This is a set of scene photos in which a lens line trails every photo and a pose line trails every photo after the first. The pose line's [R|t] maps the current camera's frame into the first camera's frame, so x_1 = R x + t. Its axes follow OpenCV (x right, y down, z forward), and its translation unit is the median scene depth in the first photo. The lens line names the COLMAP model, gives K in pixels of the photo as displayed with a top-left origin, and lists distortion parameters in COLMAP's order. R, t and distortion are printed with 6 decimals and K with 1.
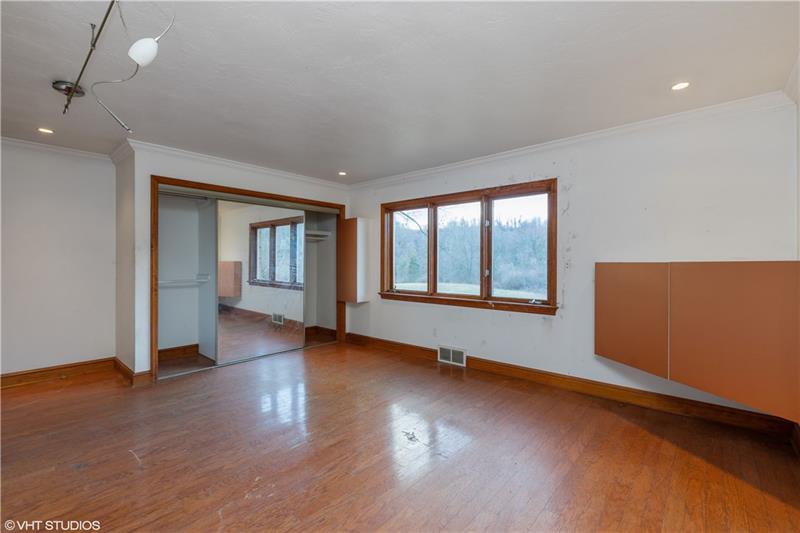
lens RADIAL K [[360.5, 0, 395.5], [0, 360.5, 269.7], [0, 0, 1]] dist [-0.005060, -0.000182]
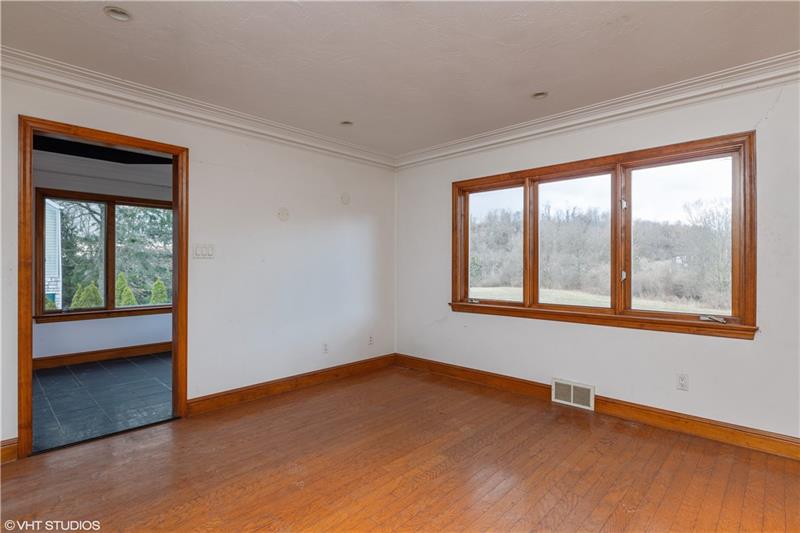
lens RADIAL K [[410.8, 0, 401.0], [0, 410.8, 268.4], [0, 0, 1]] dist [0.002135, -0.000649]
pose [[0.998848, -0.005561, -0.047661, -0.122118], [0.005151, 0.999949, -0.008713, 0.000079], [0.047707, 0.008458, 0.998826, 0.167821]]
